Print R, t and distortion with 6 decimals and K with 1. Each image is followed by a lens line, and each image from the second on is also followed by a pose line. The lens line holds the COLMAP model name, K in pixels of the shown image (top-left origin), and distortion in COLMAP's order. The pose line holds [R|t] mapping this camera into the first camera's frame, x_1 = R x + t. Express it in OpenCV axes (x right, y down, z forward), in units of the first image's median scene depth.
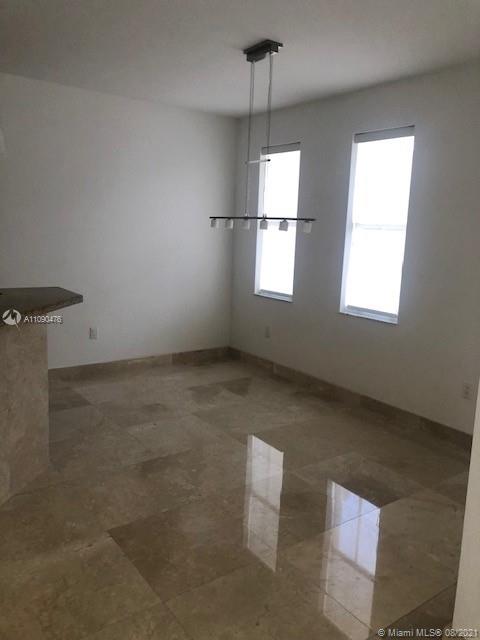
lens RADIAL K [[520.2, 0, 240.0], [0, 520.2, 320.0], [0, 0, 1]] dist [0.051333, -0.003244]
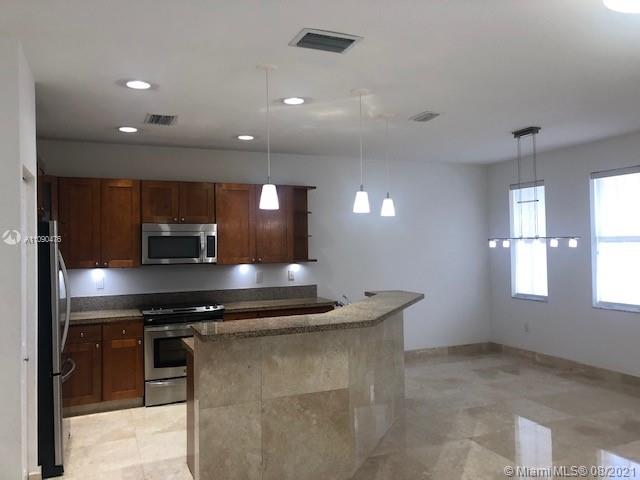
lens RADIAL K [[510.2, 0, 320.0], [0, 510.2, 240.0], [0, 0, 1]] dist [-0.011965, -0.004600]
pose [[0.970451, -0.057168, -0.234429, -0.136497], [0.011795, 0.981607, -0.190548, 0.046626], [0.241010, 0.182153, 0.953276, -0.323374]]
